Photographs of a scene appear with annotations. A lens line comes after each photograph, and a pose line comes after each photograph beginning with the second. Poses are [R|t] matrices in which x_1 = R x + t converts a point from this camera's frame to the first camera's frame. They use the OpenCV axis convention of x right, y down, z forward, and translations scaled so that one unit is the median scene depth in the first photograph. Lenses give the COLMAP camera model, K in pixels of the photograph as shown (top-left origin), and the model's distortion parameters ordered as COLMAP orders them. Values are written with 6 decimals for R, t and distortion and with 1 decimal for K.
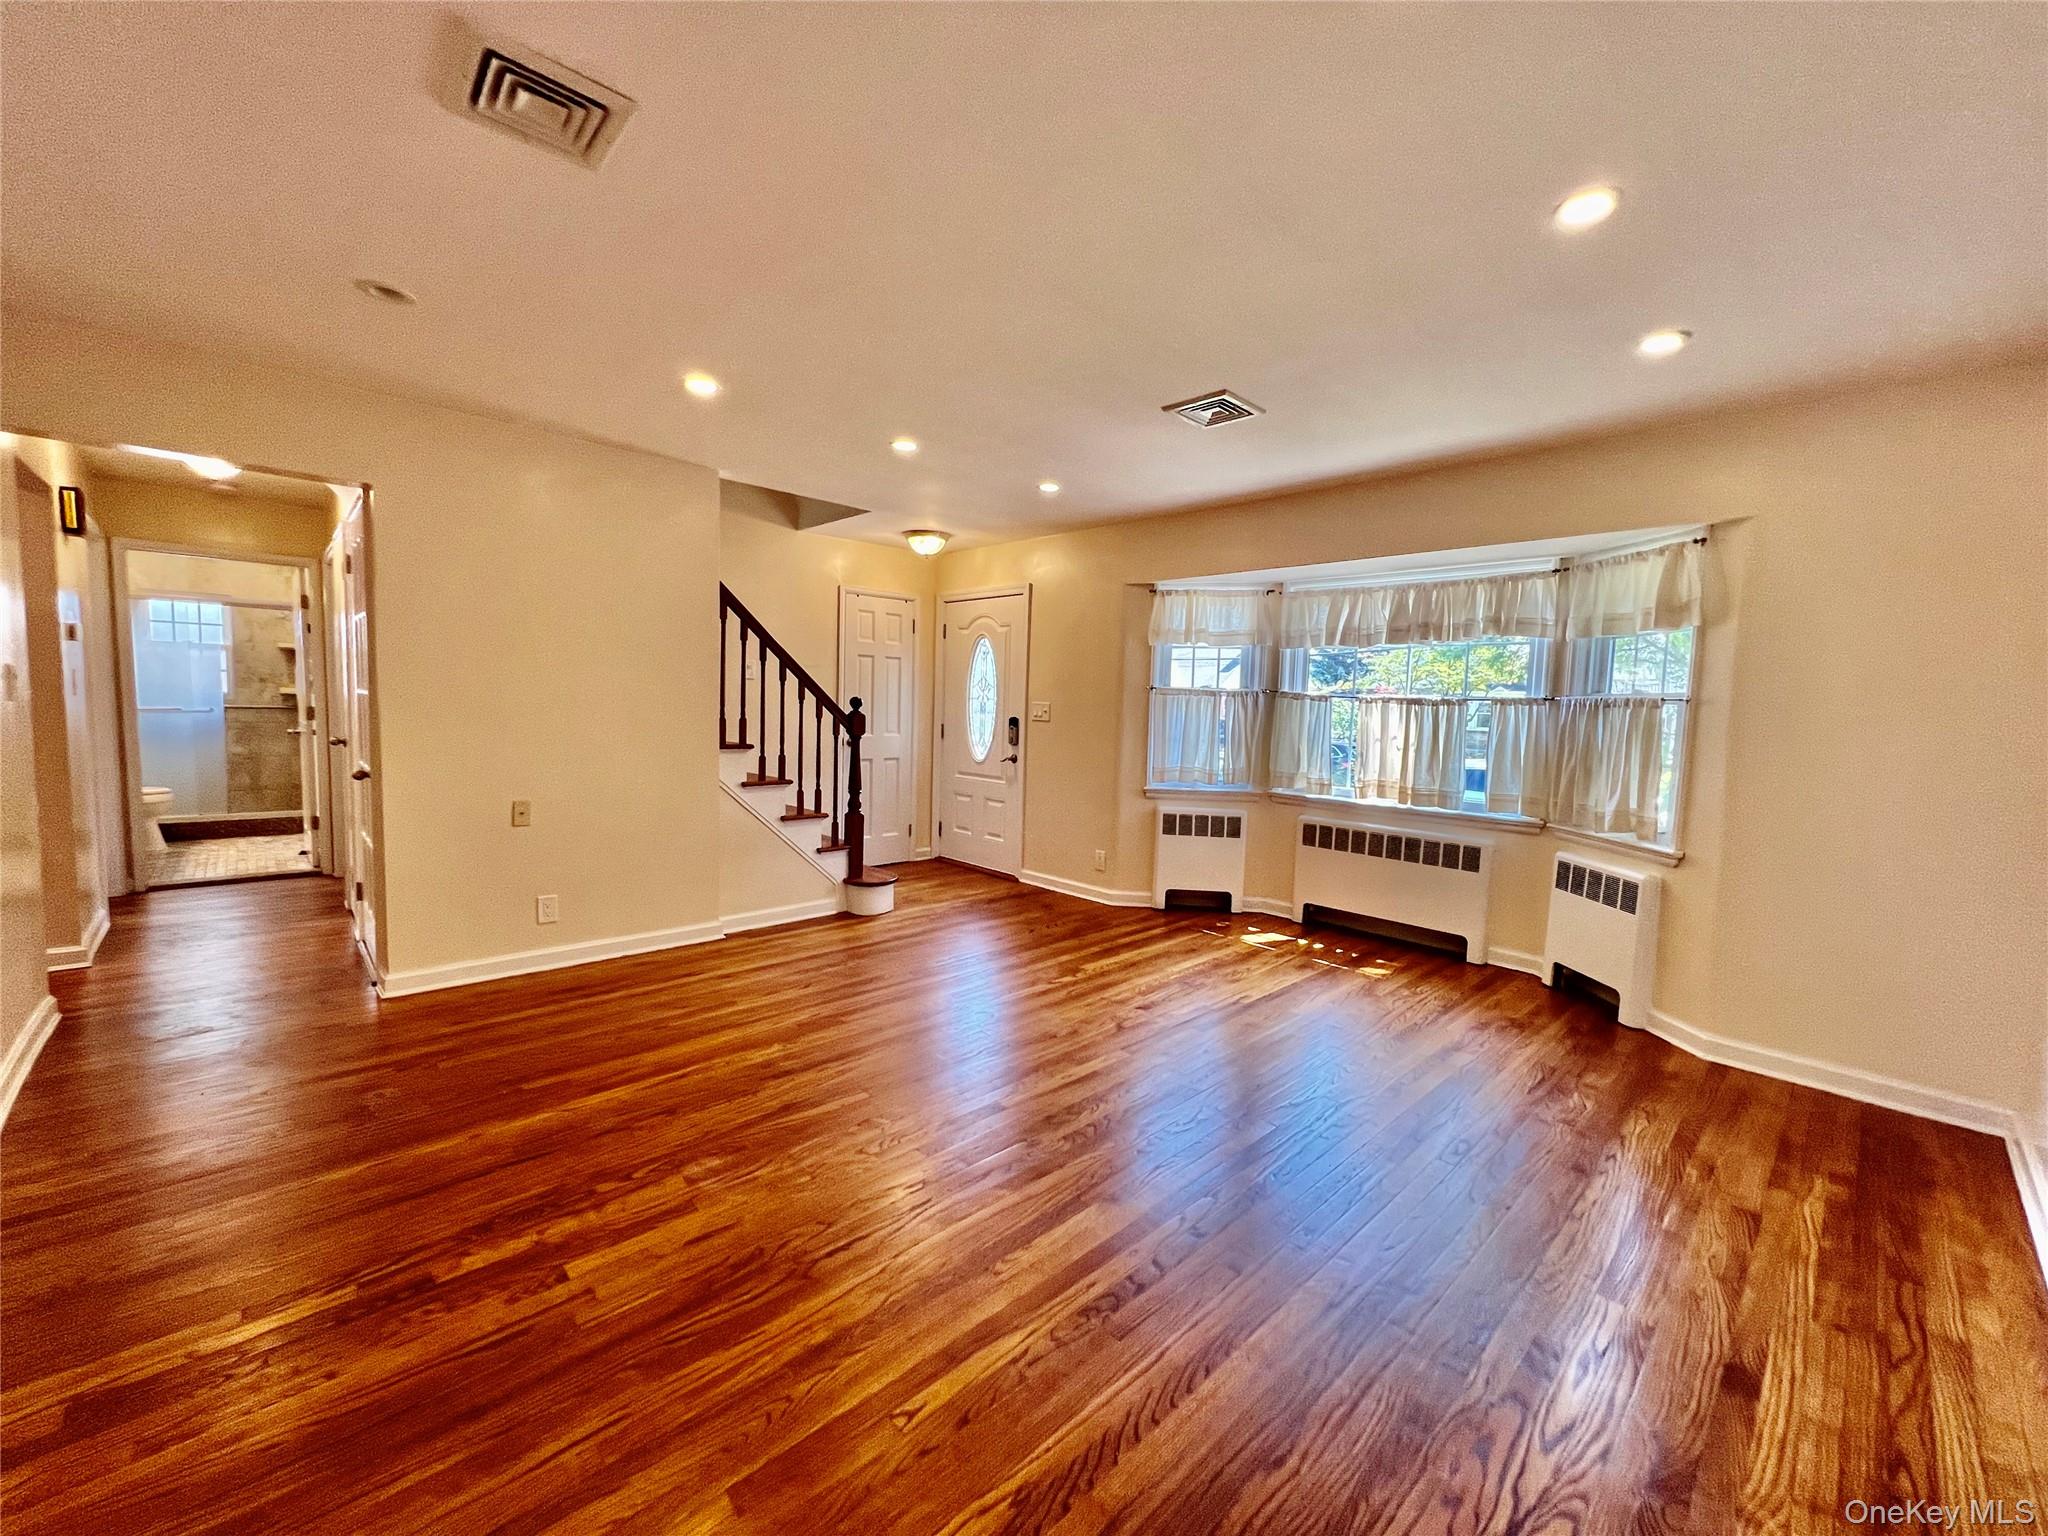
lens RADIAL K [[816.9, 0, 1029.2], [0, 816.9, 773.5], [0, 0, 1]] dist [-0.002093, 0.000222]
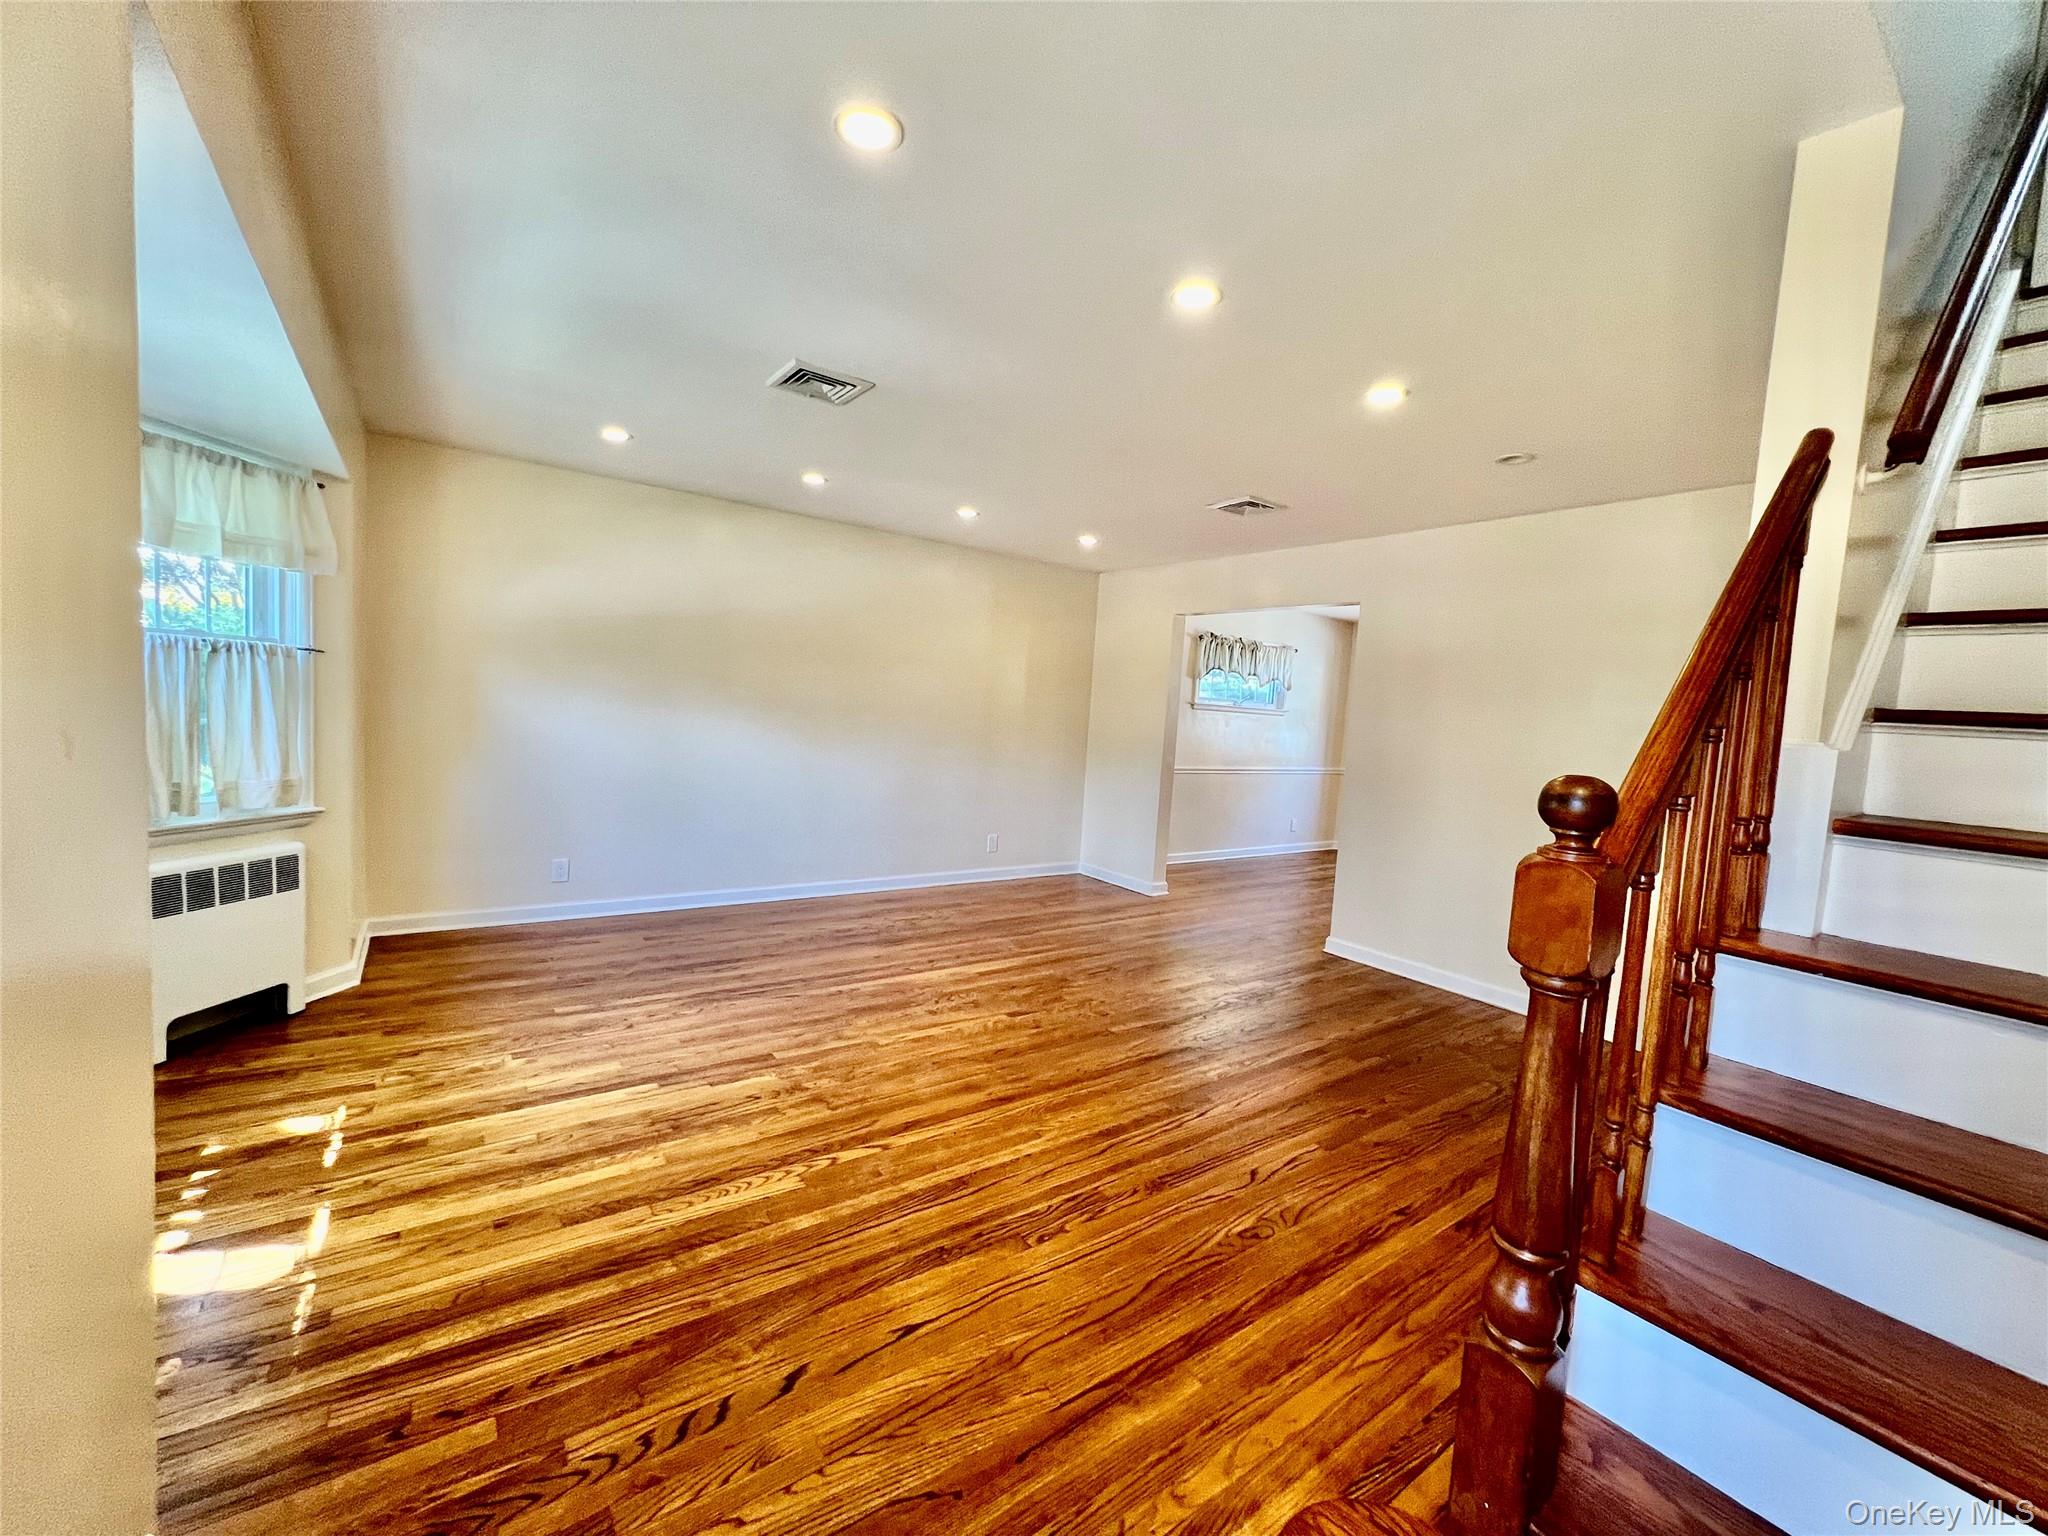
lens RADIAL K [[816.9, 0, 1020.8], [0, 816.9, 769.4], [0, 0, 1]] dist [-0.002093, 0.000222]
pose [[-0.986118, -0.100764, 0.131976, -0.130061], [-0.079031, 0.983842, 0.160650, -0.143267], [-0.146032, 0.147989, -0.978148, 1.512547]]
